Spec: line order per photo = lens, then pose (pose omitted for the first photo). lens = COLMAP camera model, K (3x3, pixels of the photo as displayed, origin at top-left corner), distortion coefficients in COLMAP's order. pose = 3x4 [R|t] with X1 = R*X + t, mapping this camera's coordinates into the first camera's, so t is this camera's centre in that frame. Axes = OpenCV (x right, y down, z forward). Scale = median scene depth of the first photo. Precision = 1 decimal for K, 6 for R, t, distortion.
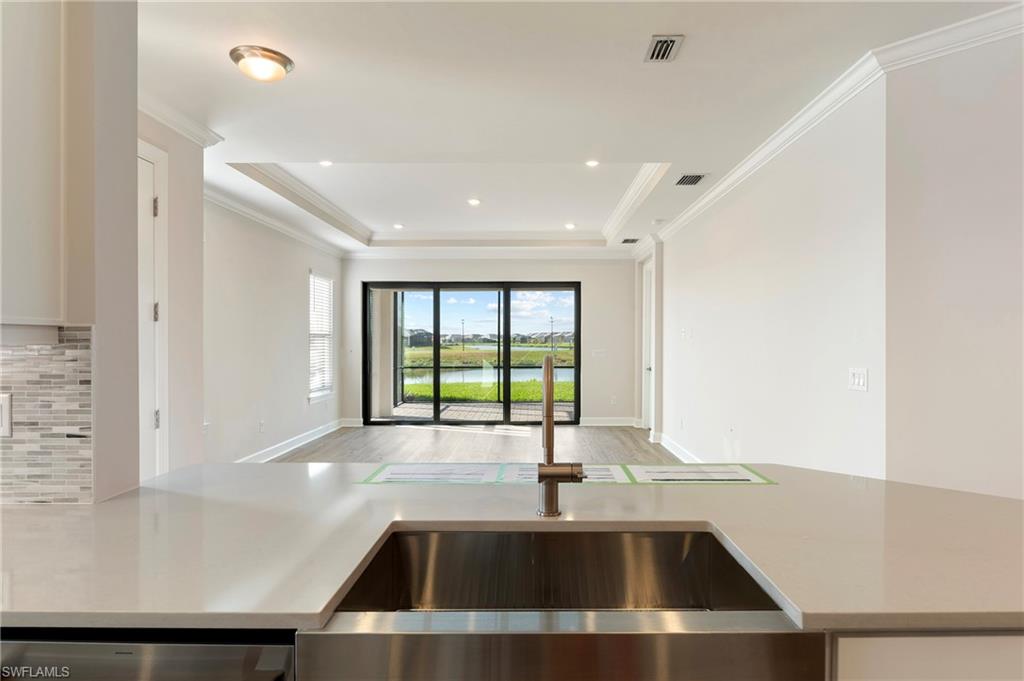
lens RADIAL K [[582.7, 0, 551.0], [0, 582.7, 335.4], [0, 0, 1]] dist [-0.003506, -0.005735]
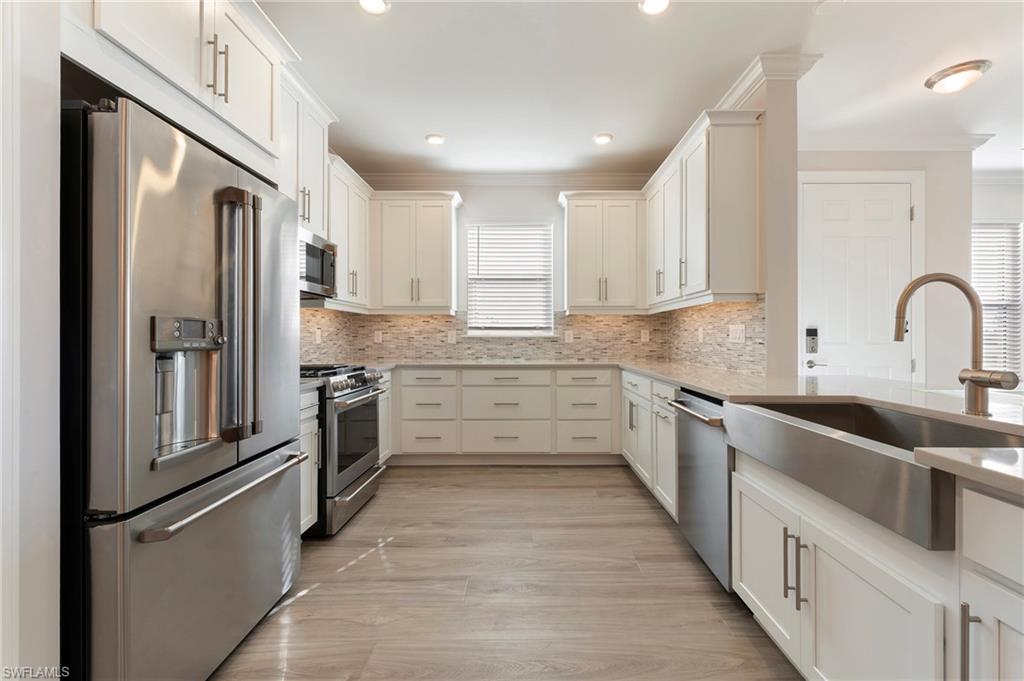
lens RADIAL K [[428.9, 0, 520.9], [0, 428.9, 338.1], [0, 0, 1]] dist [0.014080, -0.001103]
pose [[-0.010970, 0.003224, -0.999935, 0.148560], [0.010468, 0.999940, 0.003109, 0.025721], [0.999885, -0.010433, -0.011003, 0.021699]]
